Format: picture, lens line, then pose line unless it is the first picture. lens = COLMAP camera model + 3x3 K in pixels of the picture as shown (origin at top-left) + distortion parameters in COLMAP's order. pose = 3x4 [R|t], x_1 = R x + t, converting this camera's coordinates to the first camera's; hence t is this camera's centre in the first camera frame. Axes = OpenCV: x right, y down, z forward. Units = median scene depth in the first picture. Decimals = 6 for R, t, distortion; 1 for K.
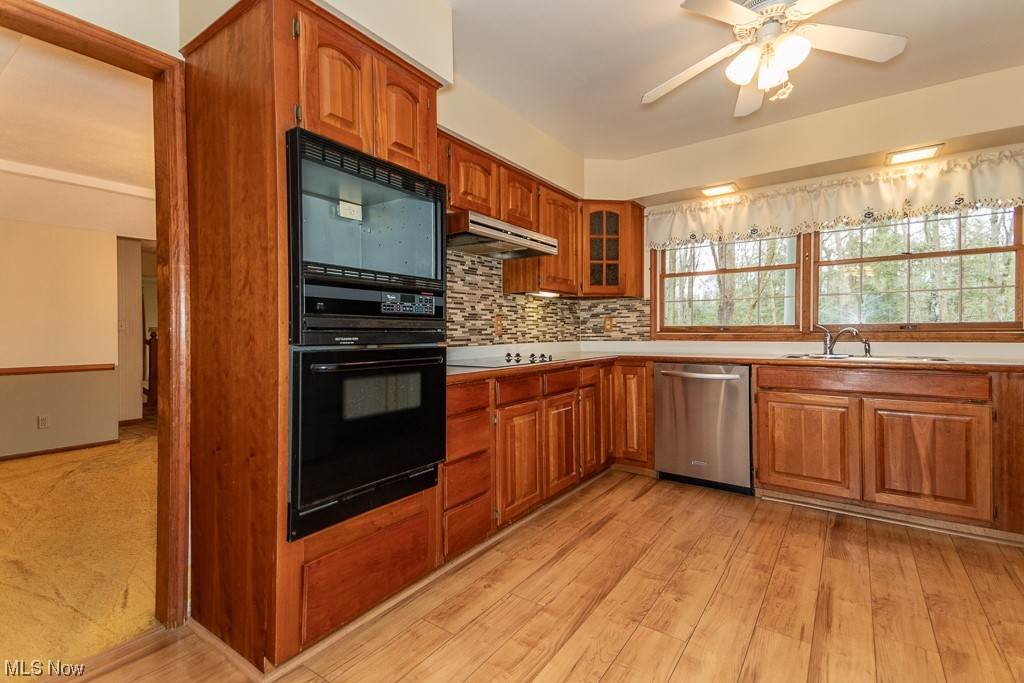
lens RADIAL K [[464.8, 0, 512.0], [0, 464.8, 341.5], [0, 0, 1]] dist [0.034060, -0.000196]
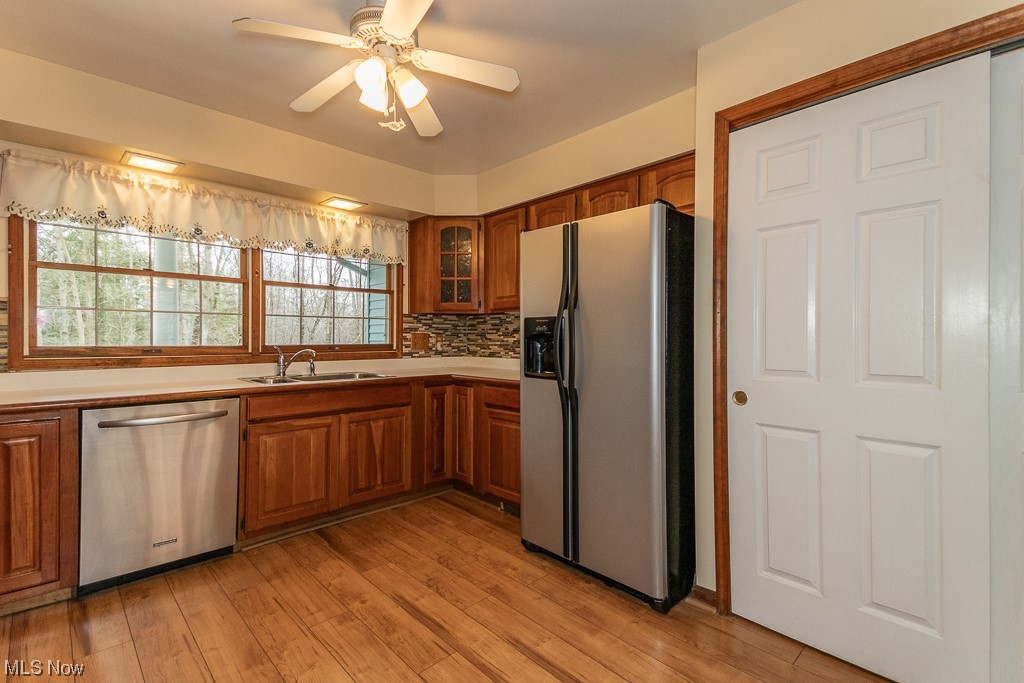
lens RADIAL K [[464.8, 0, 512.0], [0, 464.8, 341.5], [0, 0, 1]] dist [0.034060, -0.000196]
pose [[0.197871, 0.001201, 0.980227, -0.216646], [0.016825, 0.999848, -0.004622, -0.033947], [-0.980084, 0.017406, 0.197821, 0.353023]]
